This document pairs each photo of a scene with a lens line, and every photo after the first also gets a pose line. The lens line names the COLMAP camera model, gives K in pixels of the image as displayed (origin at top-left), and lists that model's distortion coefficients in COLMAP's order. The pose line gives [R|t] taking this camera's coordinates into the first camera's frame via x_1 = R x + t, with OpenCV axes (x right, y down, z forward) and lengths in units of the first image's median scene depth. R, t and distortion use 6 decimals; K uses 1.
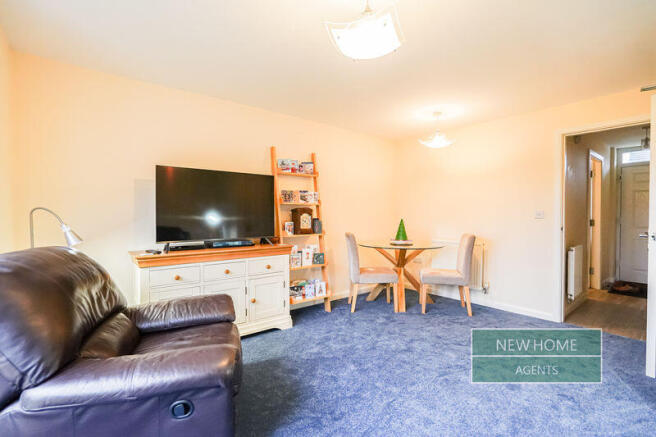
lens RADIAL K [[303.7, 0, 322.2], [0, 303.7, 216.3], [0, 0, 1]] dist [-0.017709, 0.006298]
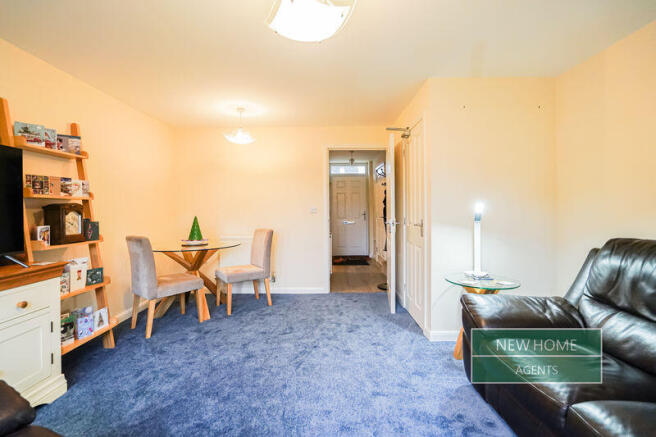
lens RADIAL K [[303.7, 0, 319.8], [0, 303.7, 207.4], [0, 0, 1]] dist [-0.017709, 0.006298]
pose [[0.646171, -0.003265, 0.763186, -0.210461], [0.016513, 0.999817, -0.009703, -0.003986], [-0.763014, 0.018872, 0.646106, 0.161604]]
